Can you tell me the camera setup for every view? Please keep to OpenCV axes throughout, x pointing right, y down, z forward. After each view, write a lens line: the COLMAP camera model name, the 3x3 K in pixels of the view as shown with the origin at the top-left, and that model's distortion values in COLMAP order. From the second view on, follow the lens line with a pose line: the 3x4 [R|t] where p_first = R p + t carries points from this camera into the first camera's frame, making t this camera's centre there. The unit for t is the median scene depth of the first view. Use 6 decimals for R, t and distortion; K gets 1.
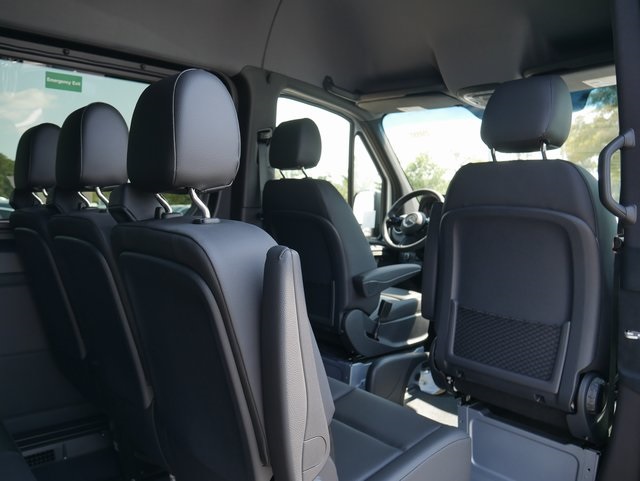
lens RADIAL K [[535.5, 0, 320.0], [0, 535.5, 240.5], [0, 0, 1]] dist [-0.032385, 0.009922]
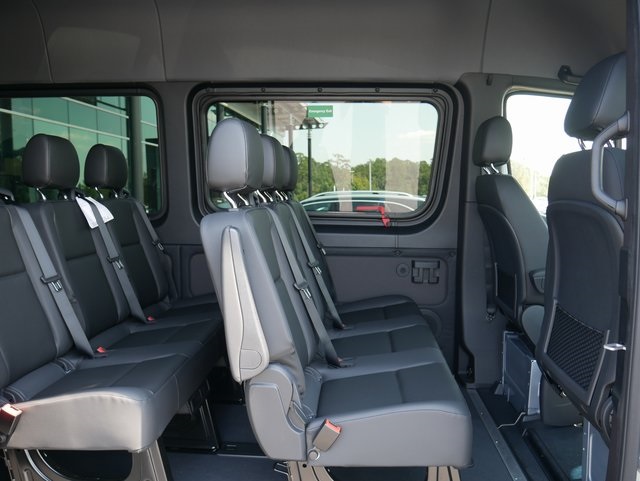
lens RADIAL K [[535.5, 0, 320.0], [0, 535.5, 240.5], [0, 0, 1]] dist [-0.032385, 0.009922]
pose [[0.708216, 0.046055, -0.704492, 0.476099], [-0.041611, 0.998858, 0.023468, 0.003663], [0.704768, 0.012694, 0.709324, 0.016565]]
